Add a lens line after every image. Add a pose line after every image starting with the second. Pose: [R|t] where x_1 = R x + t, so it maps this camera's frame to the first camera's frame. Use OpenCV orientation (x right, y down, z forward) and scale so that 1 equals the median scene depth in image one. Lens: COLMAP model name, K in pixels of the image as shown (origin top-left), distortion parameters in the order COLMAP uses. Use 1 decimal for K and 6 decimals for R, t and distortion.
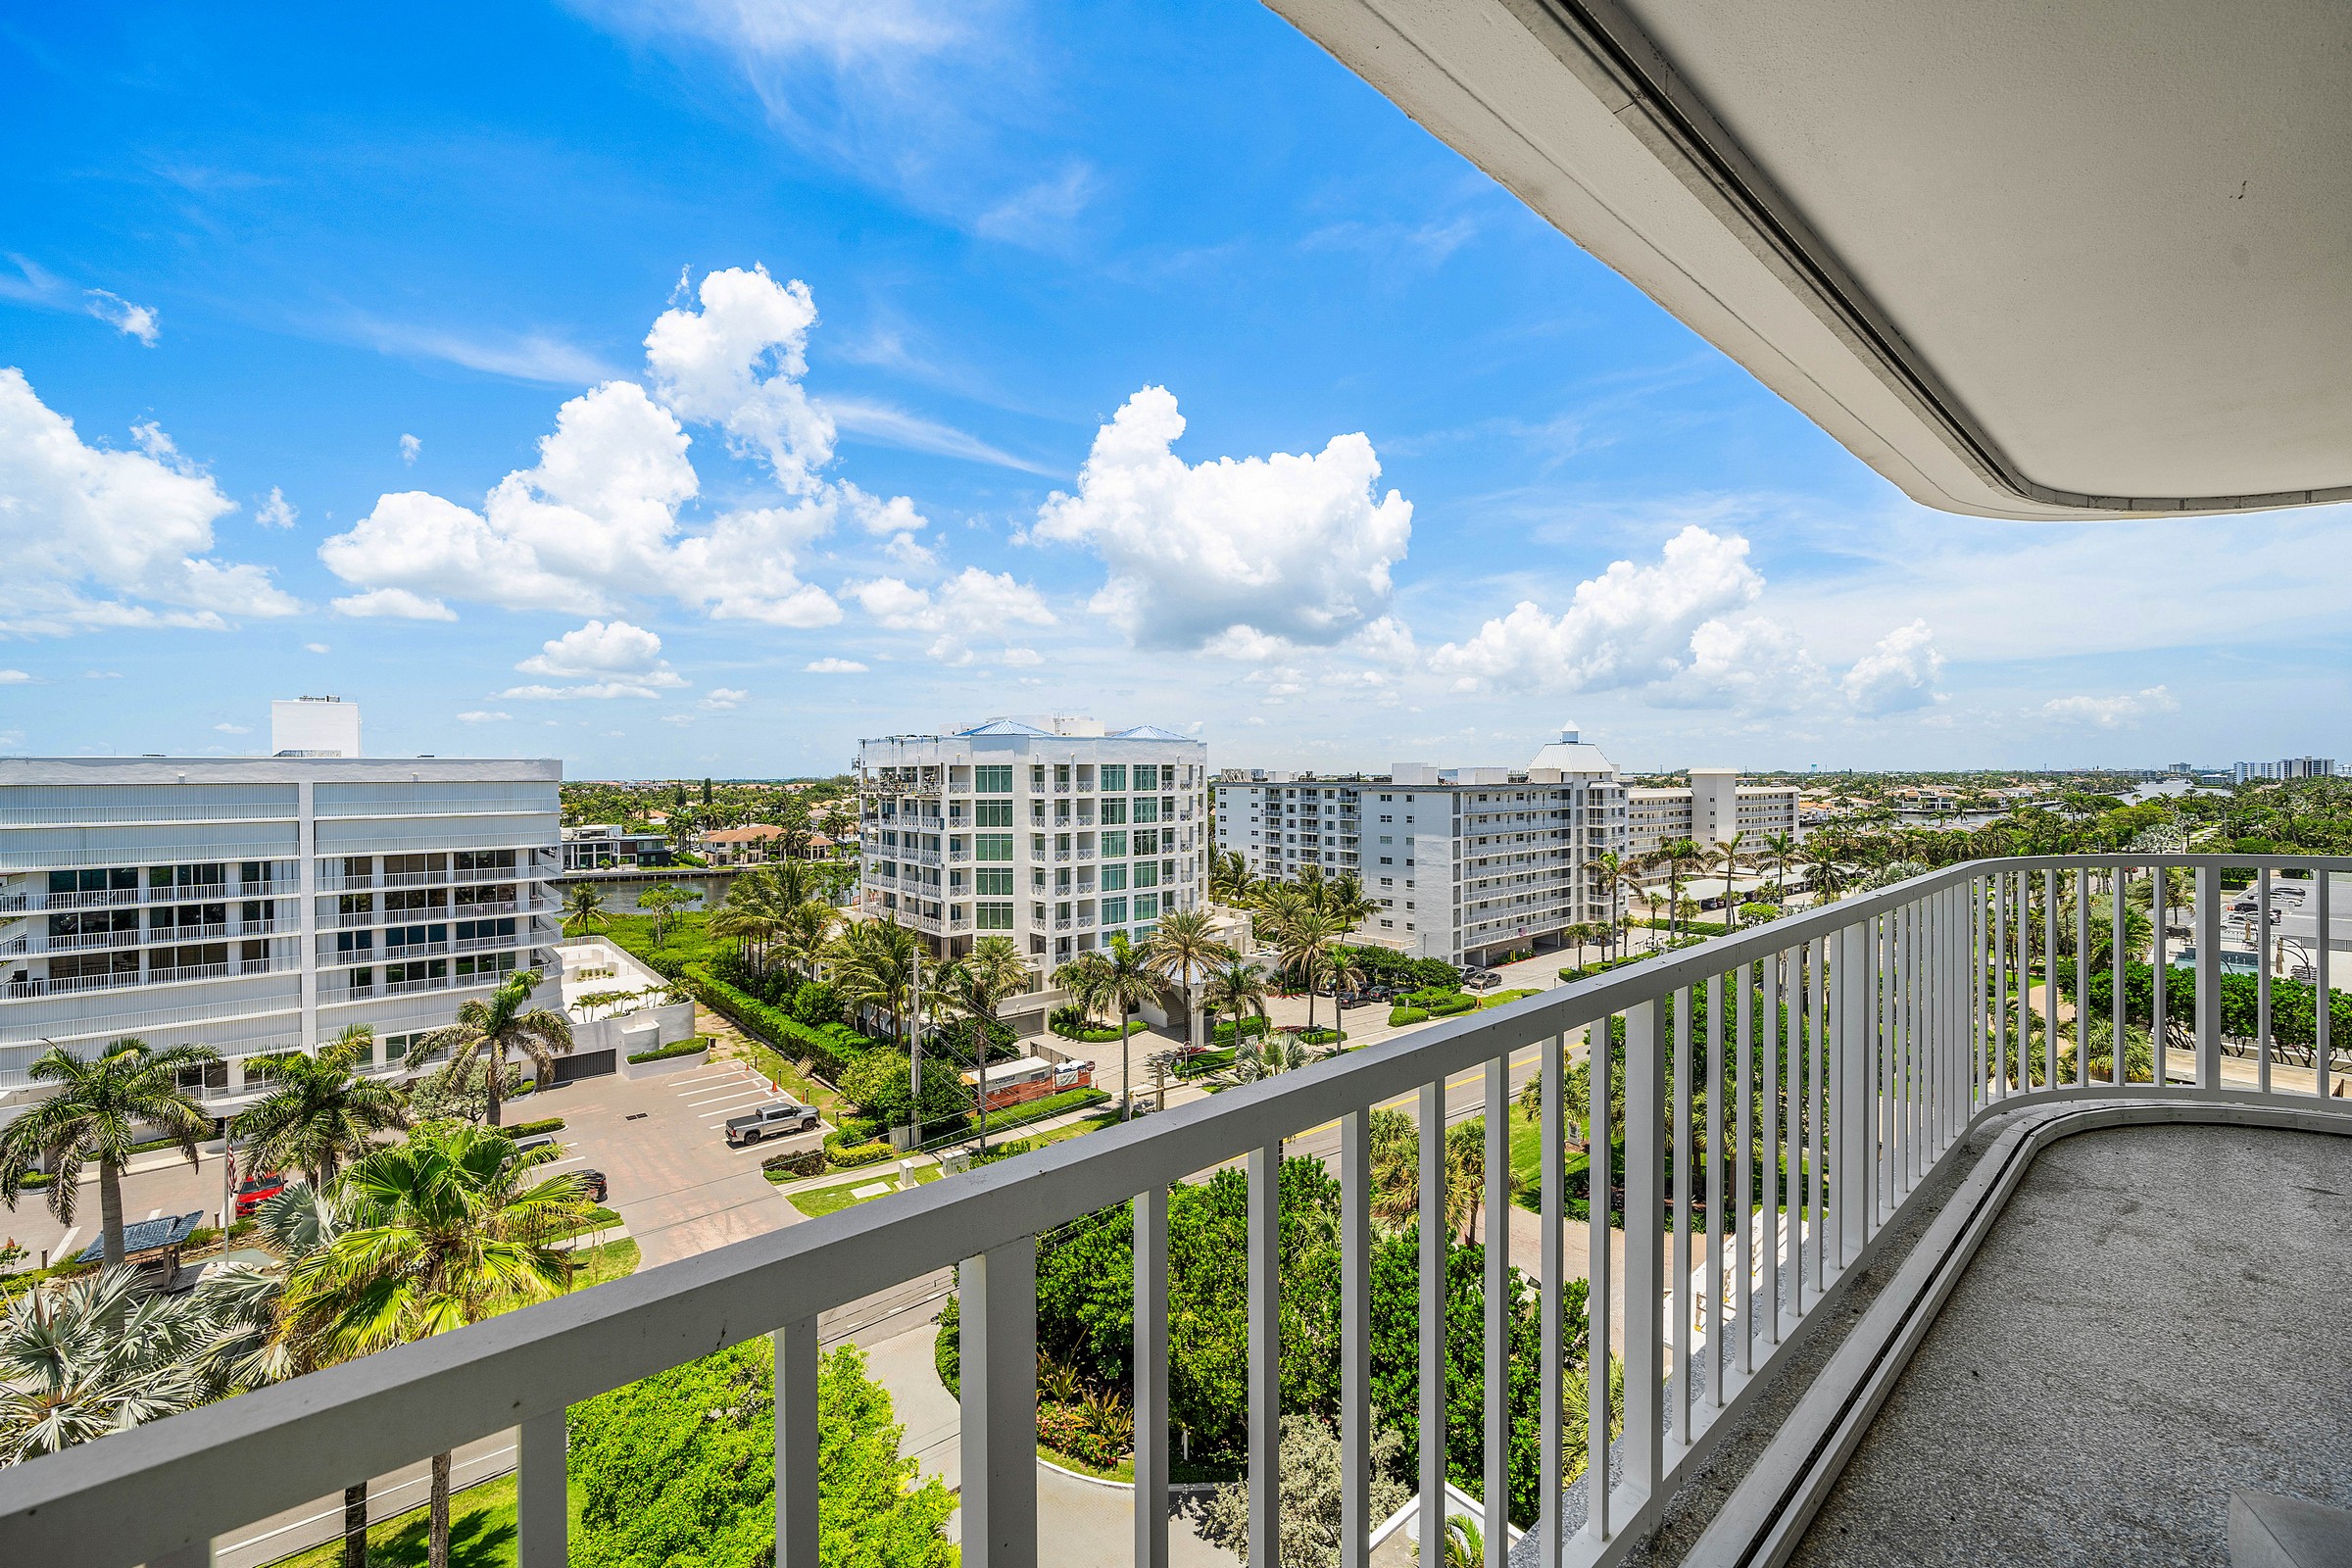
lens RADIAL K [[907.2, 0, 1131.4], [0, 907.2, 773.4], [0, 0, 1]] dist [0.000009, 0.000257]
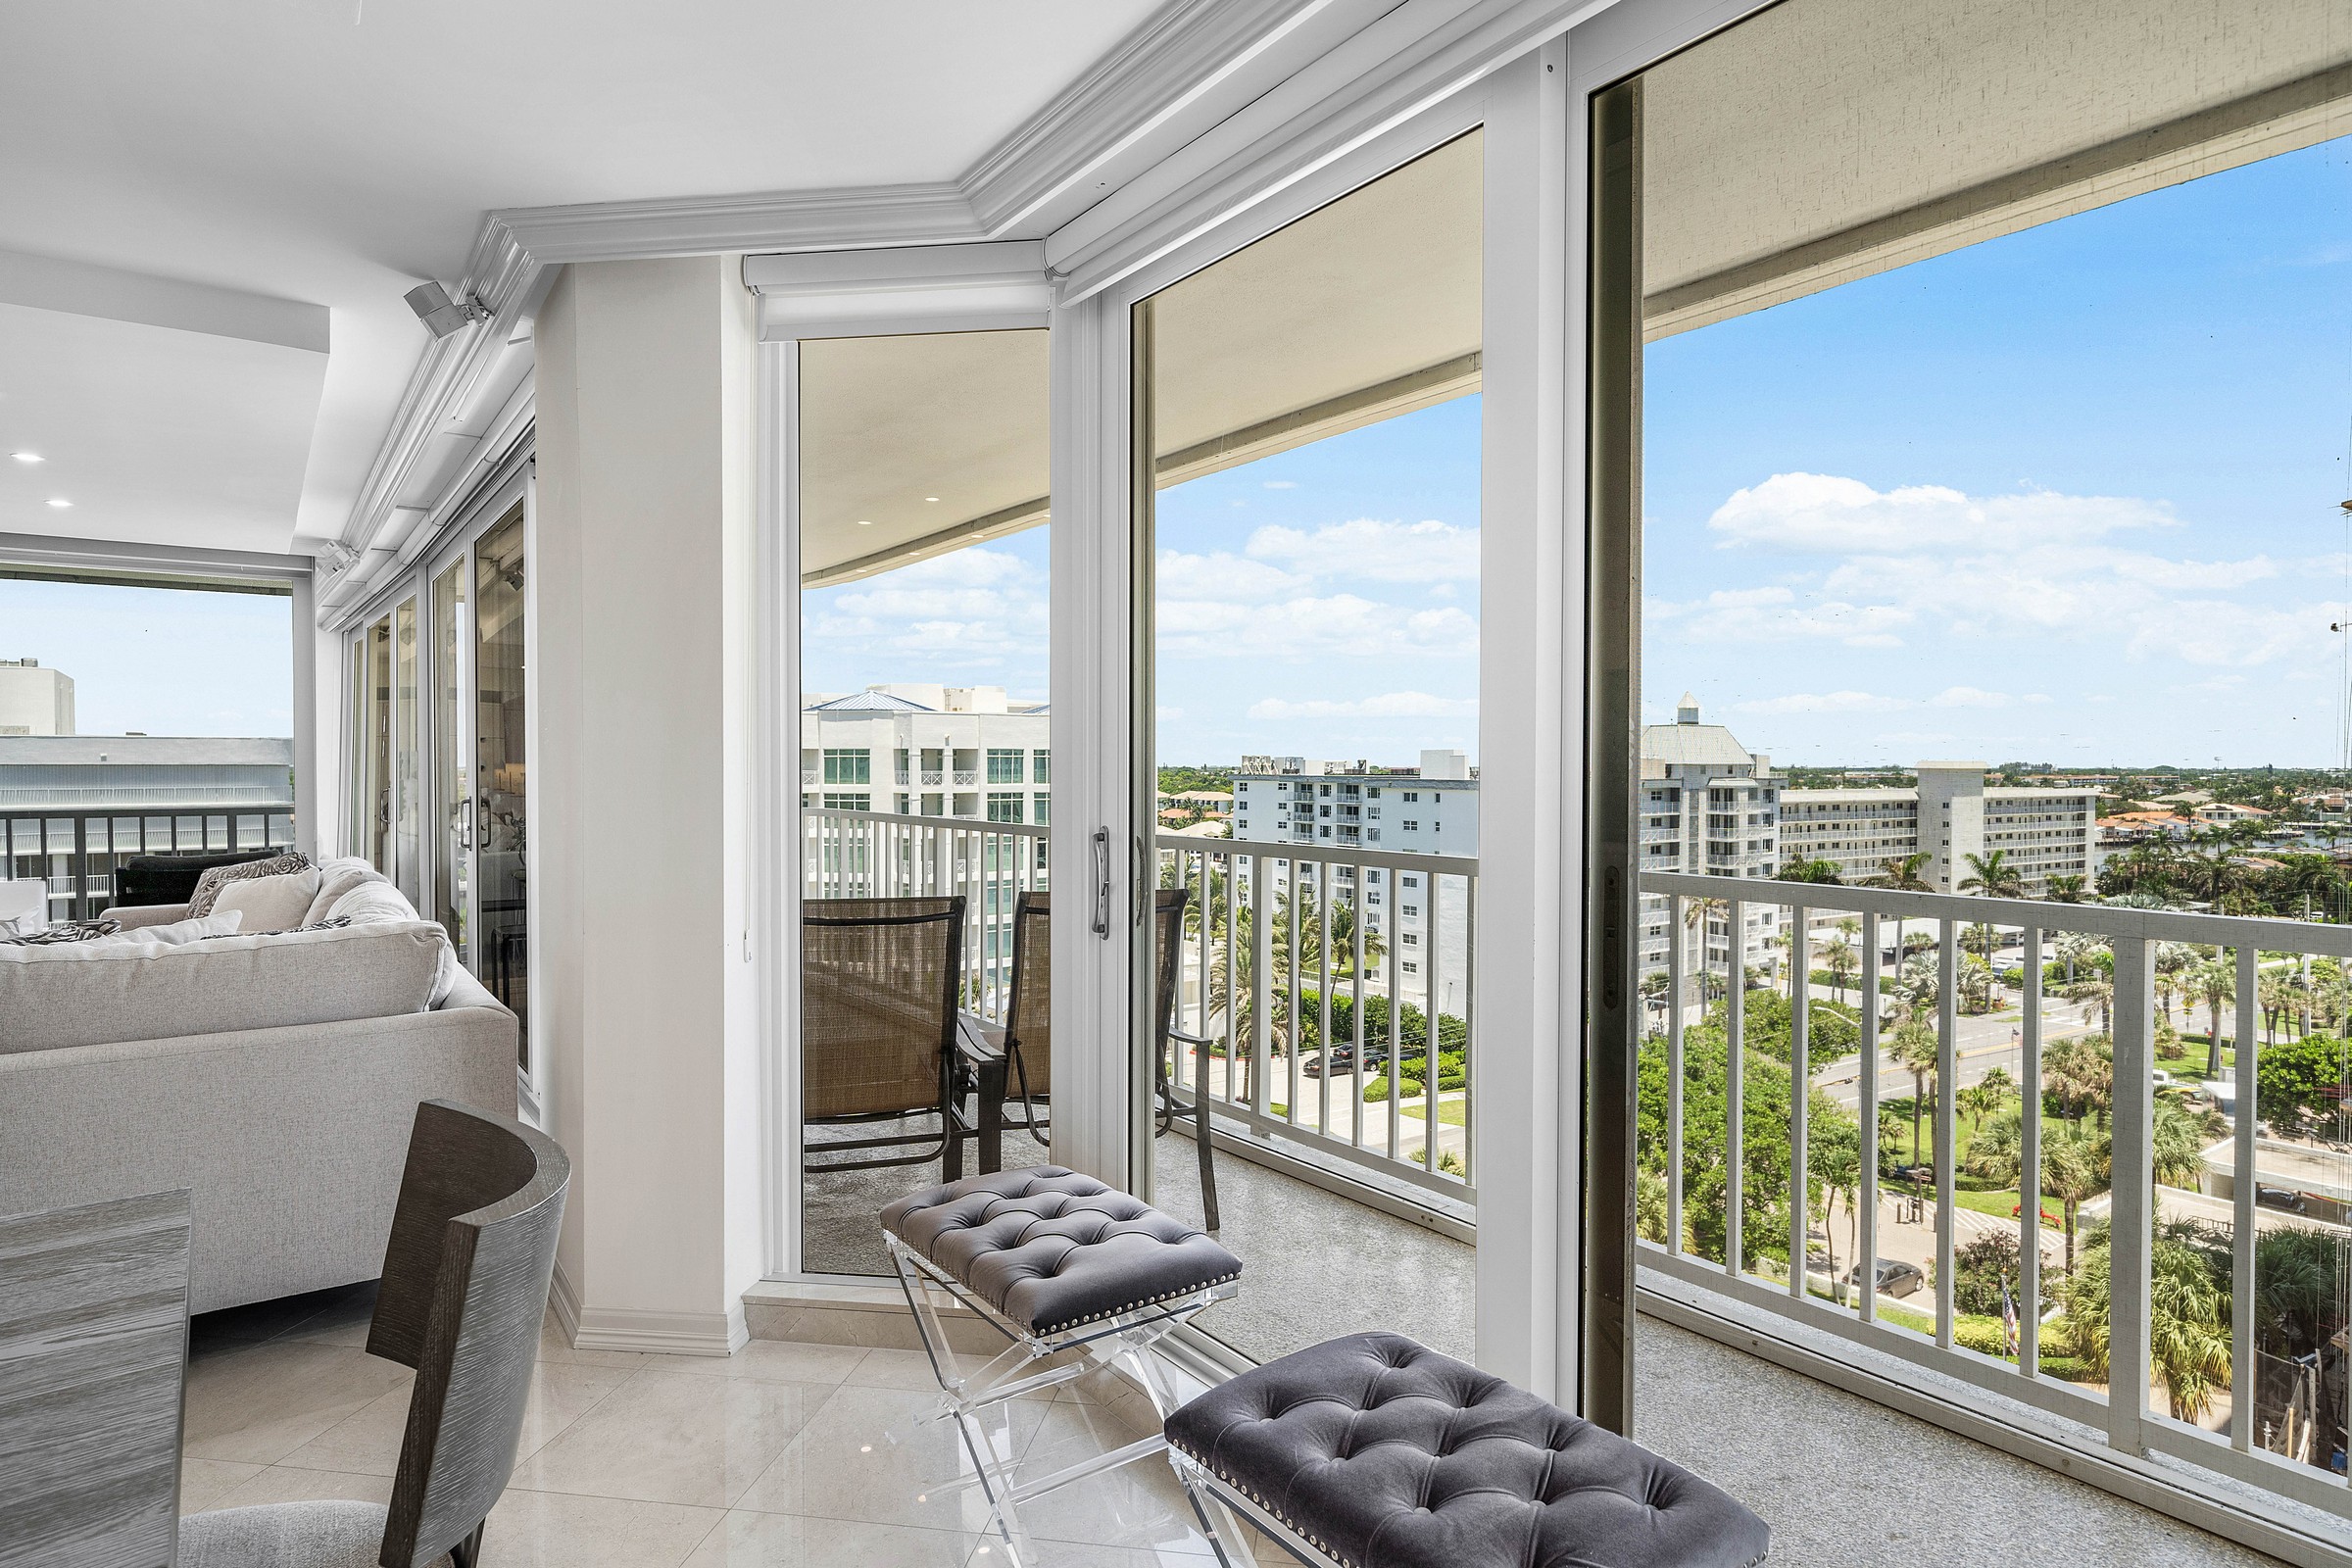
lens RADIAL K [[1253.1, 0, 1162.4], [0, 1253.1, 759.0], [0, 0, 1]] dist [0.002856, 0.002019]
pose [[0.997286, 0.008369, -0.073144, 0.163918], [-0.008533, 0.999962, -0.001925, -0.000535], [0.073125, 0.002544, 0.997320, -0.041082]]
